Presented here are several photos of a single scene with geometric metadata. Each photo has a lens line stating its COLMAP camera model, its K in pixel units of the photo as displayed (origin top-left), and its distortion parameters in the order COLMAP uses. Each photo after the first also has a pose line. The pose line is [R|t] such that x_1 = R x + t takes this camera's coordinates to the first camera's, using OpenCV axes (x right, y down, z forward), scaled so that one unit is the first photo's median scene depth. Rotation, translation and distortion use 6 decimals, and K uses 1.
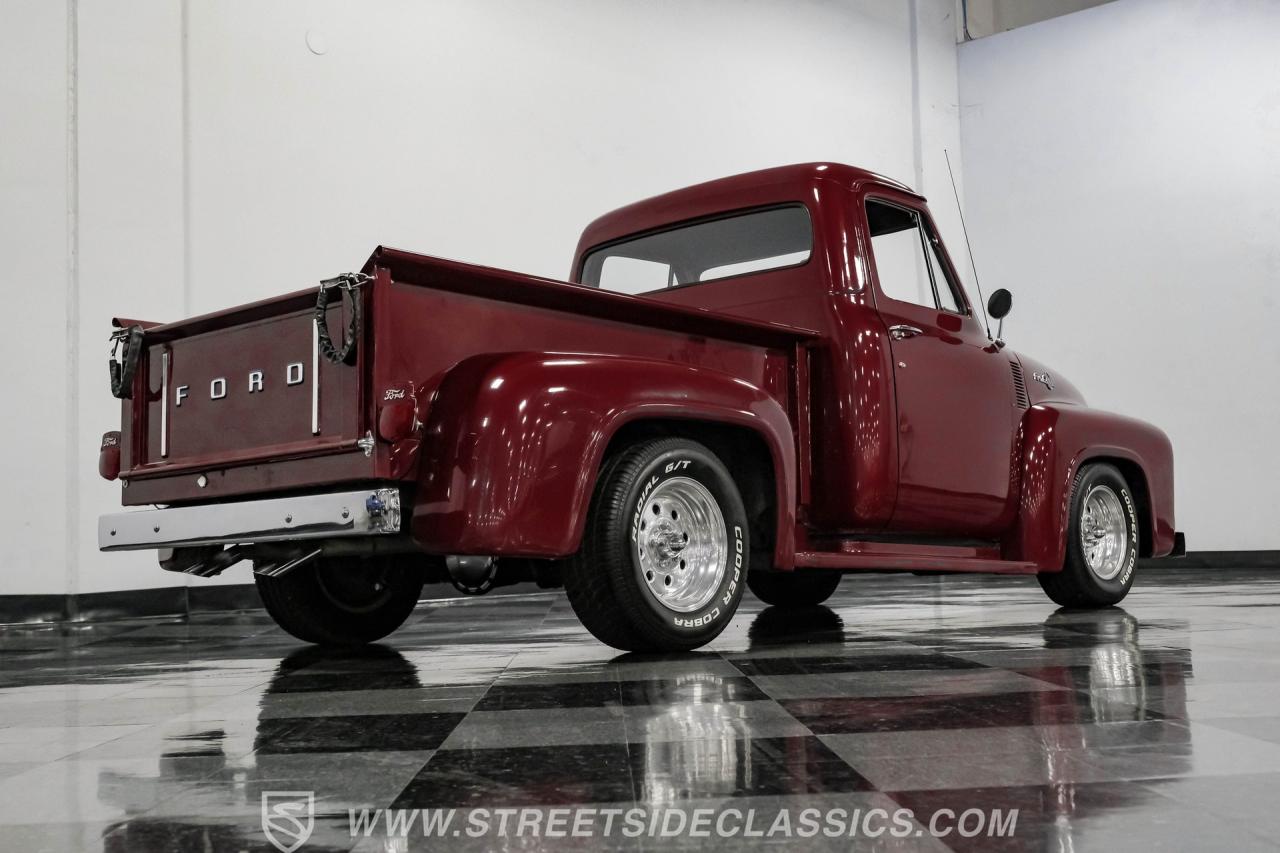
lens RADIAL K [[1619.1, 0, 640.0], [0, 1619.1, 426.5], [0, 0, 1]] dist [0.005726, 0.007664]
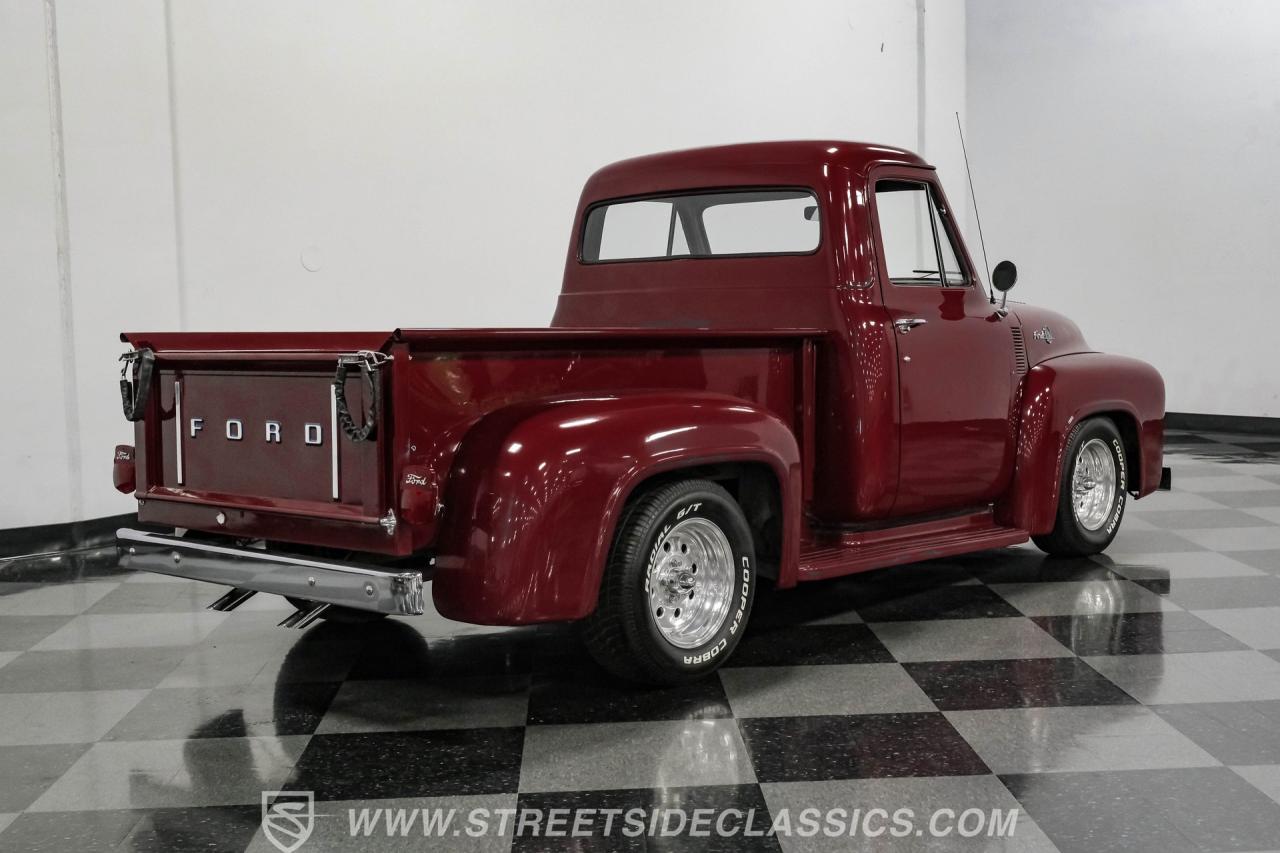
lens RADIAL K [[1638.8, 0, 663.4], [0, 1638.8, 433.4], [0, 0, 1]] dist [0.008593, 0.023878]
pose [[0.999534, 0.007405, 0.029600, -0.022357], [-0.012455, 0.984626, 0.174234, -0.191114], [-0.027855, -0.174521, 0.984259, -0.011163]]
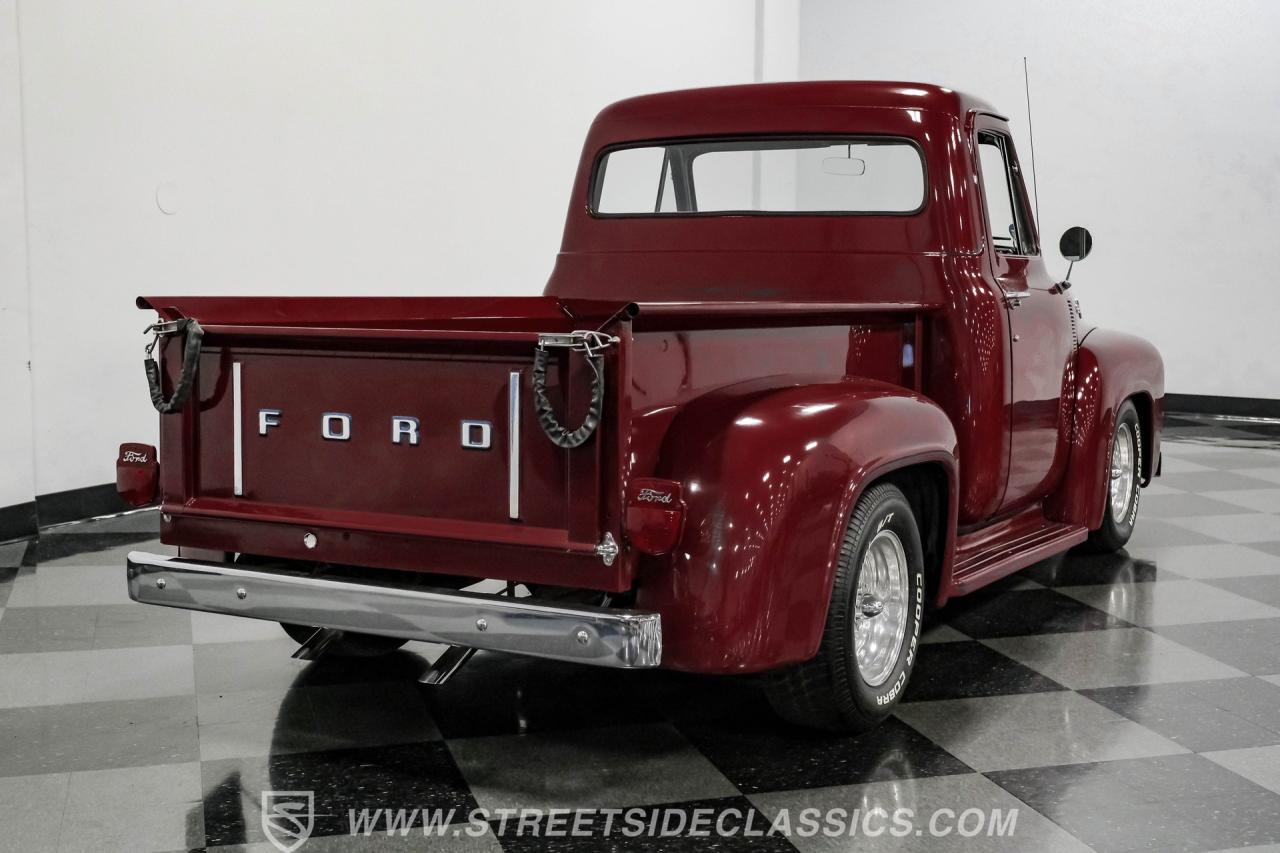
lens RADIAL K [[1681.7, 0, 636.5], [0, 1681.7, 455.9], [0, 0, 1]] dist [0.108259, 0.000434]
pose [[0.969237, 0.000363, 0.246129, -0.302714], [-0.052012, 0.977718, 0.203378, -0.172399], [-0.240571, -0.209924, 0.947659, 0.182384]]
